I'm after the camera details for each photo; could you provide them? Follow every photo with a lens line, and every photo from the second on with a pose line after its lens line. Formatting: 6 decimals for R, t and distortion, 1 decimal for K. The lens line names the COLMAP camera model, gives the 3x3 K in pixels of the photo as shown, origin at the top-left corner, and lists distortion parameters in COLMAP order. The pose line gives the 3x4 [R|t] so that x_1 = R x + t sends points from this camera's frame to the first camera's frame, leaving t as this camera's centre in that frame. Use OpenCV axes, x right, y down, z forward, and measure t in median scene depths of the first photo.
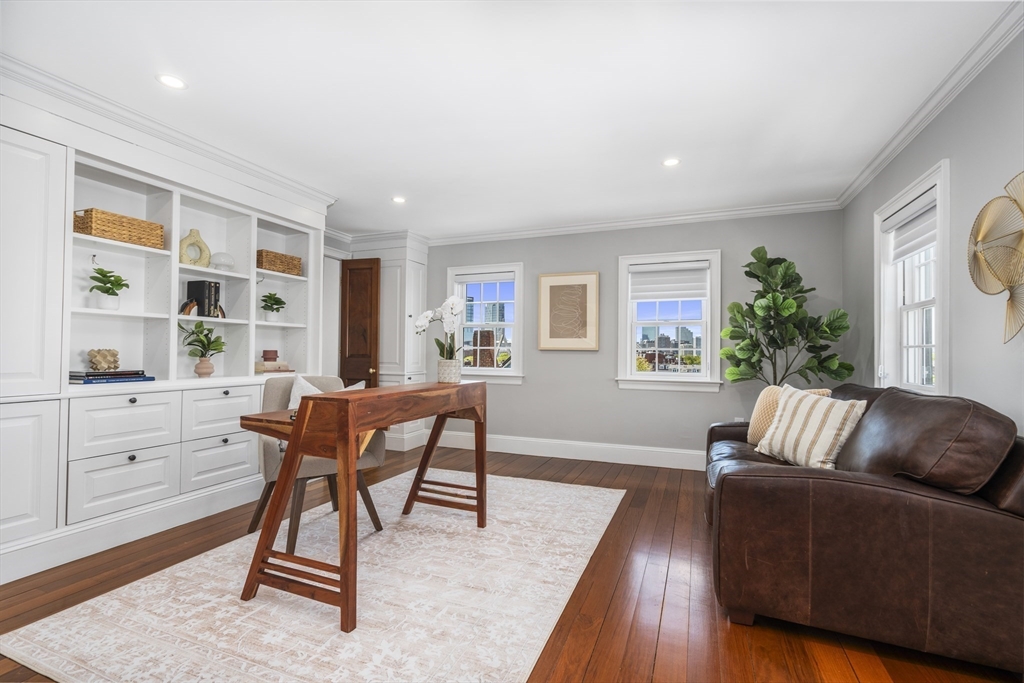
lens RADIAL K [[465.9, 0, 512.0], [0, 465.9, 341.5], [0, 0, 1]] dist [0.000692, 0.000137]
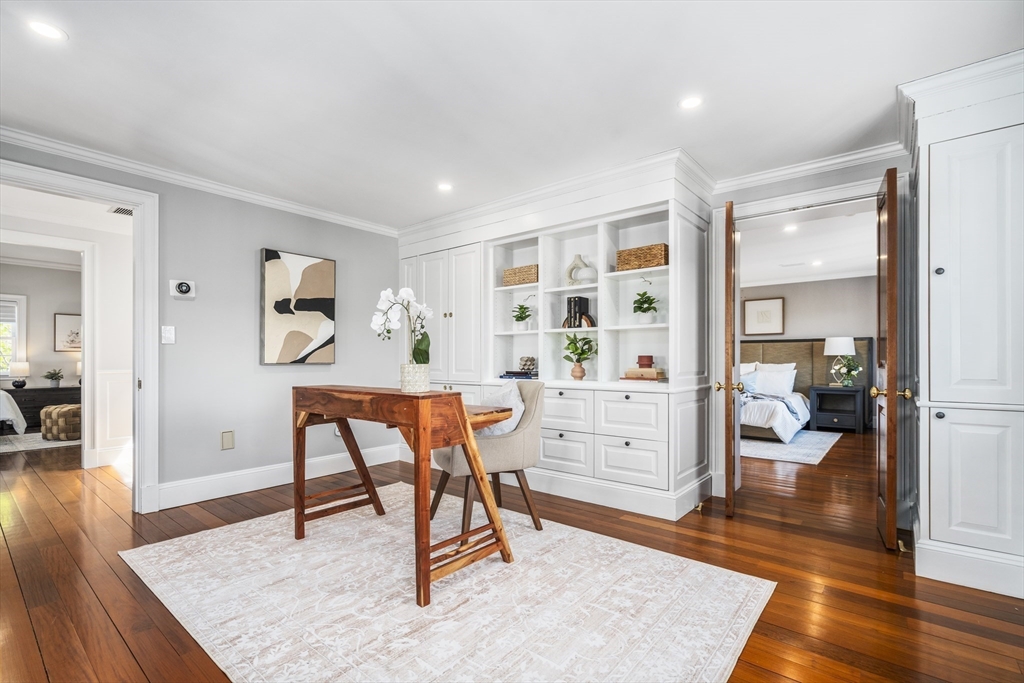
lens RADIAL K [[453.0, 0, 516.2], [0, 453.0, 374.2], [0, 0, 1]] dist [0.000550, 0.000036]
pose [[-0.287647, 0.021288, -0.957500, 0.484110], [0.021878, 0.999638, 0.015652, 0.042242], [0.957487, -0.016446, -0.288008, 1.198109]]
